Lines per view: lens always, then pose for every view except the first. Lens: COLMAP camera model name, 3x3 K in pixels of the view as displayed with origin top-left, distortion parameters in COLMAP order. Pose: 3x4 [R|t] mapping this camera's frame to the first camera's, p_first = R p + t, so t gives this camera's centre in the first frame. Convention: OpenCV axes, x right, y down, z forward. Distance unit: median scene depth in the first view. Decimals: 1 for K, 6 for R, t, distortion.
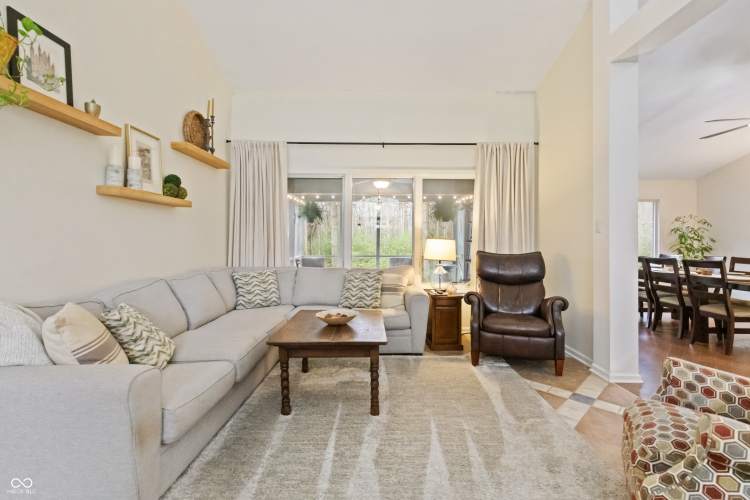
lens RADIAL K [[343.9, 0, 378.5], [0, 343.9, 238.2], [0, 0, 1]] dist [0.001032, 0.000096]
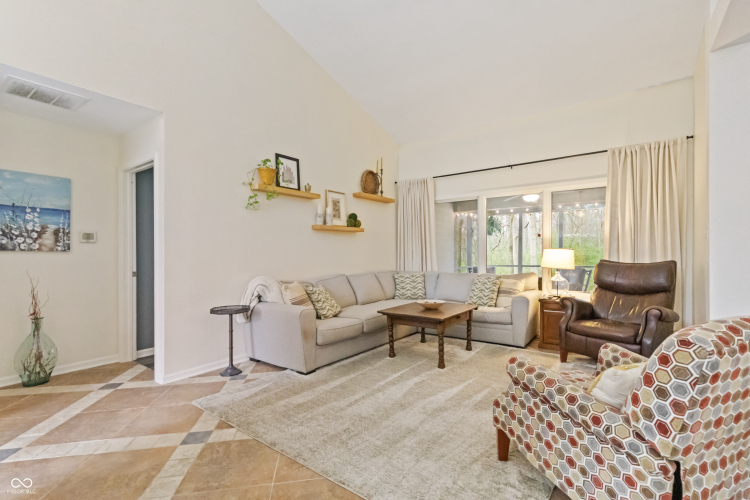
lens RADIAL K [[339.2, 0, 375.0], [0, 339.2, 250.0], [0, 0, 1]] dist [-0.000224, -0.000082]
pose [[0.794740, -0.015997, -0.606739, 0.483431], [0.016446, 0.999853, -0.004820, 0.003575], [0.606727, -0.006148, 0.794887, -0.243631]]
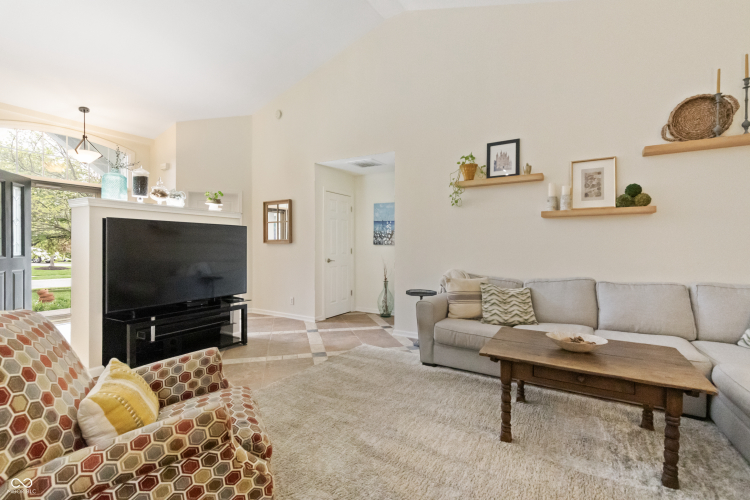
lens RADIAL K [[329.0, 0, 378.0], [0, 329.0, 247.1], [0, 0, 1]] dist [-0.000204, -0.000075]
pose [[-0.513207, -0.006181, -0.858243, 0.649592], [0.000862, 0.999970, -0.007717, 0.012219], [0.858264, -0.004701, -0.513186, 0.848359]]
